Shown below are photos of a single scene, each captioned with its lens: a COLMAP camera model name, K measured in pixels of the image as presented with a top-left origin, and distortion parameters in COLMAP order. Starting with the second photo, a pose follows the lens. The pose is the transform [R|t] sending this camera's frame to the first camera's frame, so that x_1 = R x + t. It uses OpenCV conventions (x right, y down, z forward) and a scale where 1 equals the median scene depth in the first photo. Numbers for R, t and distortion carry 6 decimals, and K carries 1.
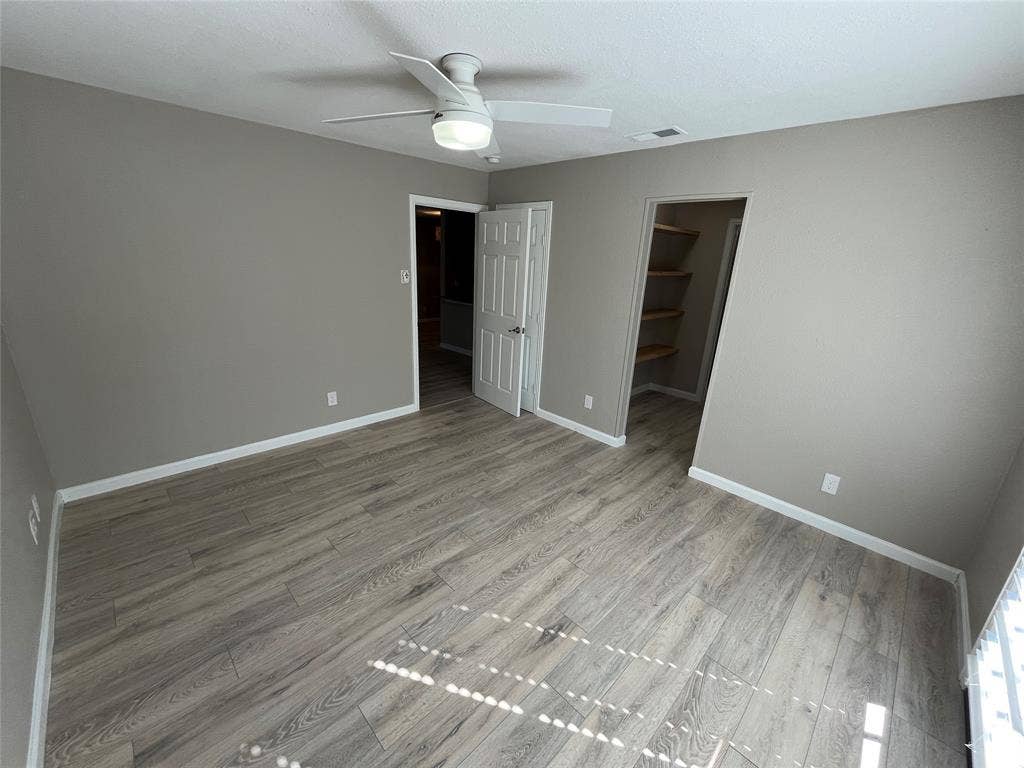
lens RADIAL K [[414.4, 0, 512.0], [0, 414.4, 384.0], [0, 0, 1]] dist [-0.002619, -0.000383]
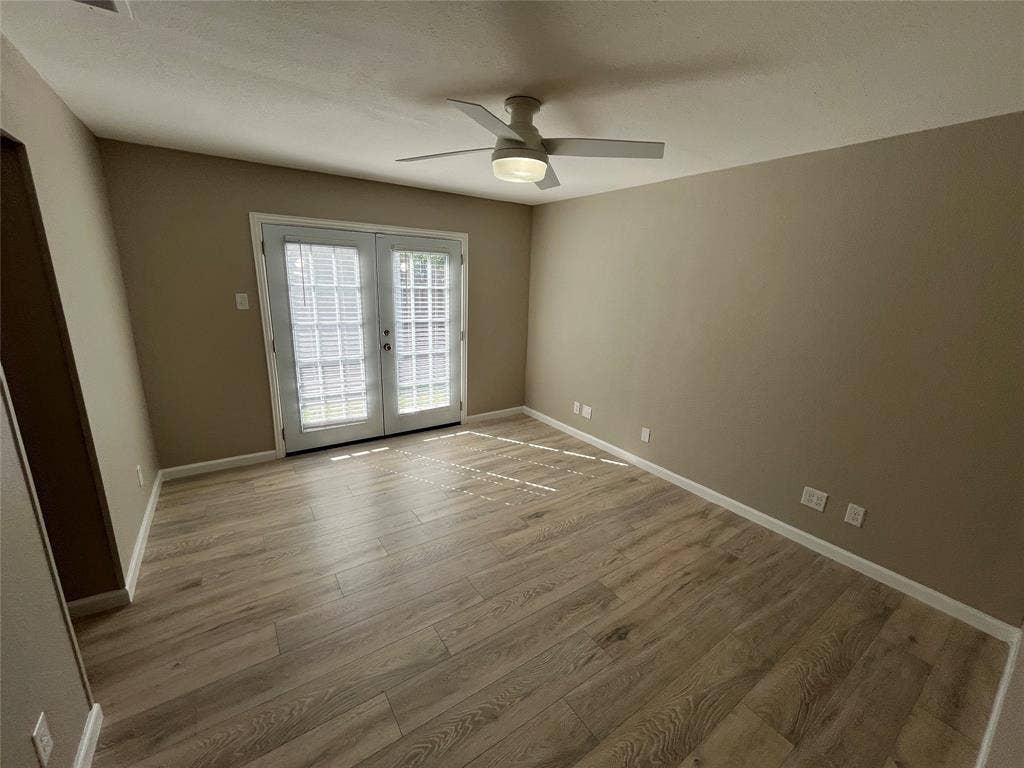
lens RADIAL K [[414.4, 0, 512.0], [0, 414.4, 384.0], [0, 0, 1]] dist [-0.002619, -0.000383]
pose [[-0.981136, -0.124665, 0.147749, -0.264189], [-0.027746, 0.847186, 0.530571, -0.572348], [-0.191315, 0.516463, -0.834664, 1.779485]]
